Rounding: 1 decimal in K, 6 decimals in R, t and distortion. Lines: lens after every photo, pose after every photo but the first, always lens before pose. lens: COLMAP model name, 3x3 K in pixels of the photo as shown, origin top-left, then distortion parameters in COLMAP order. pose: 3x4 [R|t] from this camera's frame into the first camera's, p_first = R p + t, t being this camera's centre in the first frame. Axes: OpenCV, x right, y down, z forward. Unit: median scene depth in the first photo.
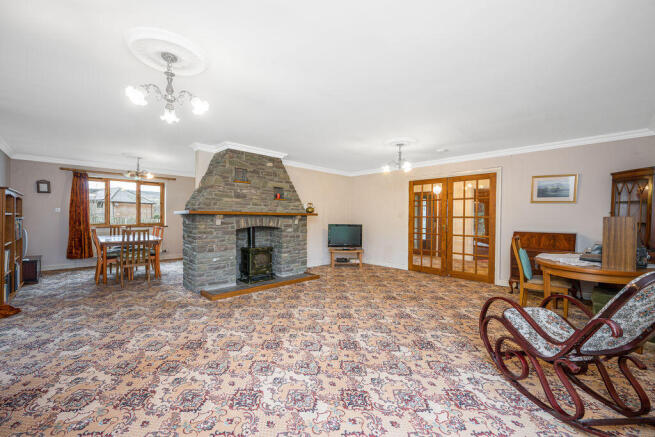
lens RADIAL K [[259.4, 0, 327.9], [0, 259.4, 220.5], [0, 0, 1]] dist [-0.001694, -0.000048]
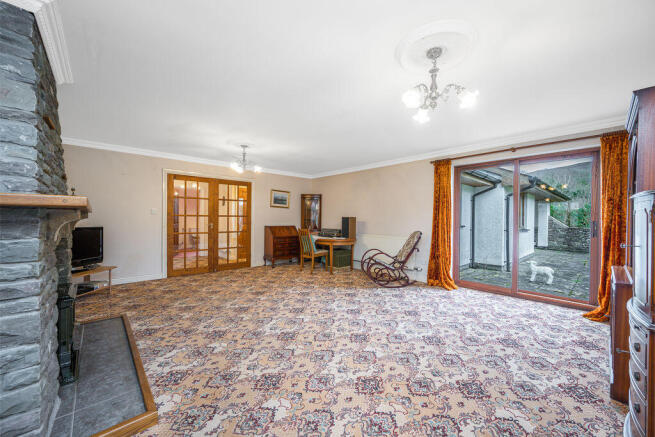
lens RADIAL K [[259.4, 0, 327.9], [0, 259.4, 220.5], [0, 0, 1]] dist [-0.001694, -0.000048]
pose [[0.033521, -0.017475, 0.999285, -0.698406], [0.003836, 0.999842, 0.017356, -0.012071], [-0.999431, 0.003251, 0.033583, 0.597266]]
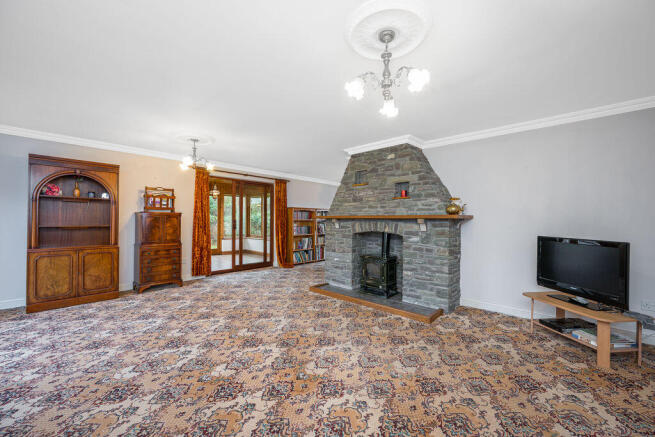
lens RADIAL K [[259.9, 0, 328.1], [0, 259.9, 216.4], [0, 0, 1]] dist [0.014528, -0.000337]
pose [[0.057820, -0.023947, -0.998040, 0.639253], [-0.016200, 0.999558, -0.024922, -0.004897], [0.998196, 0.017609, 0.057407, 0.842473]]
